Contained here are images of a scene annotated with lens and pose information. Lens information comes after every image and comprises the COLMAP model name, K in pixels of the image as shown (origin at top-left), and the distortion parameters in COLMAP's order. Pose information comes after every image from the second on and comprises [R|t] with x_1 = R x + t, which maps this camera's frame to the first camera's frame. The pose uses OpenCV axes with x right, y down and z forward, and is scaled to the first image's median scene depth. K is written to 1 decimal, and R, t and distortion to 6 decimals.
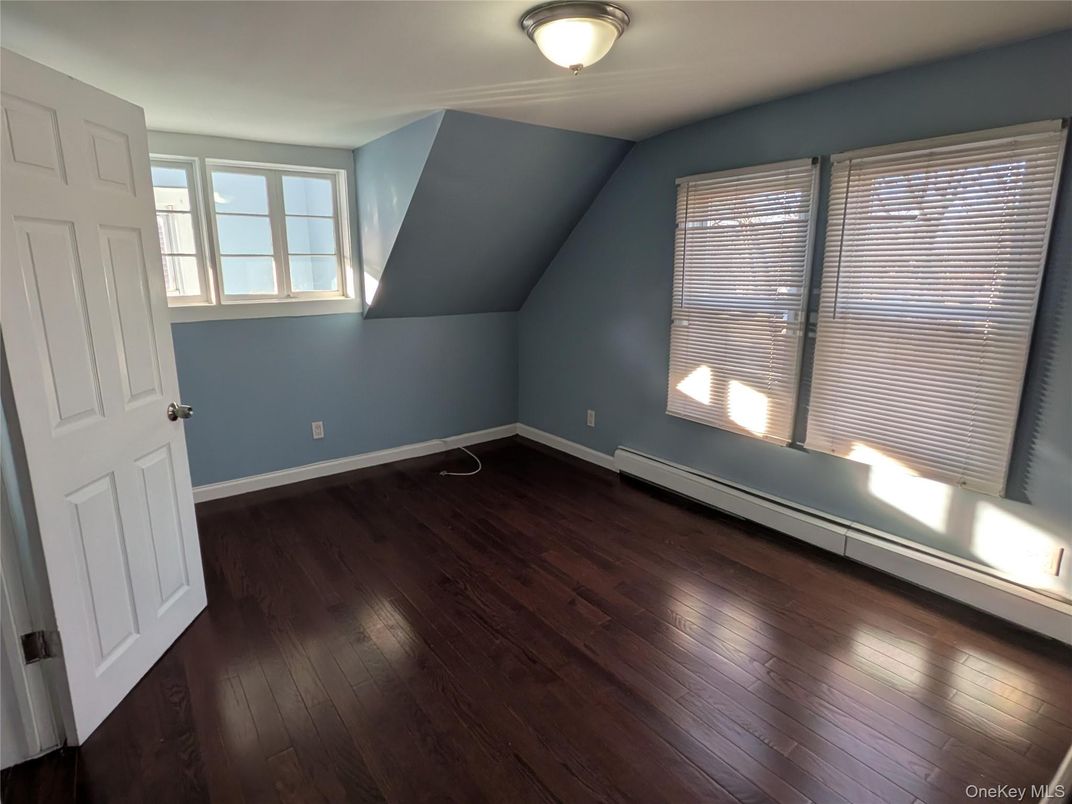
lens RADIAL K [[591.3, 0, 539.5], [0, 591.3, 398.0], [0, 0, 1]] dist [0.000407, 0.000010]
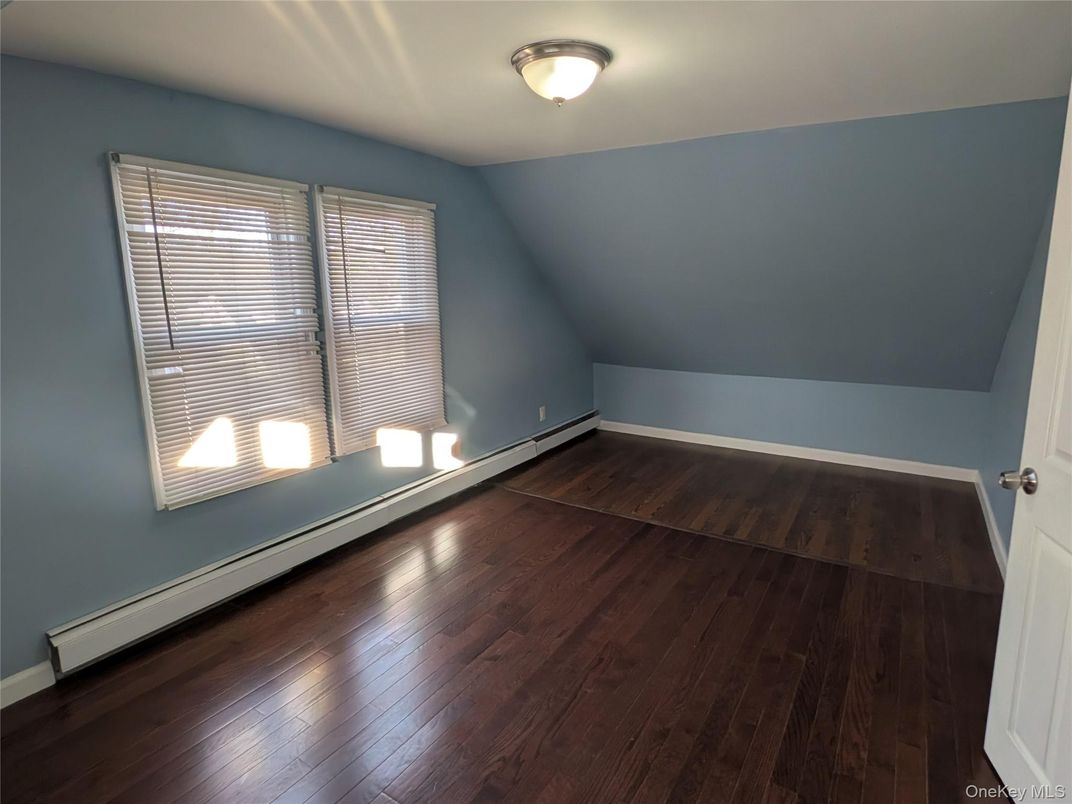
lens RADIAL K [[591.3, 0, 539.5], [0, 591.3, 398.0], [0, 0, 1]] dist [0.000407, 0.000010]
pose [[-0.374773, -0.162178, 0.912822, -0.627428], [0.215612, 0.942340, 0.255945, -0.206467], [-0.901697, 0.292736, -0.318196, 0.962652]]
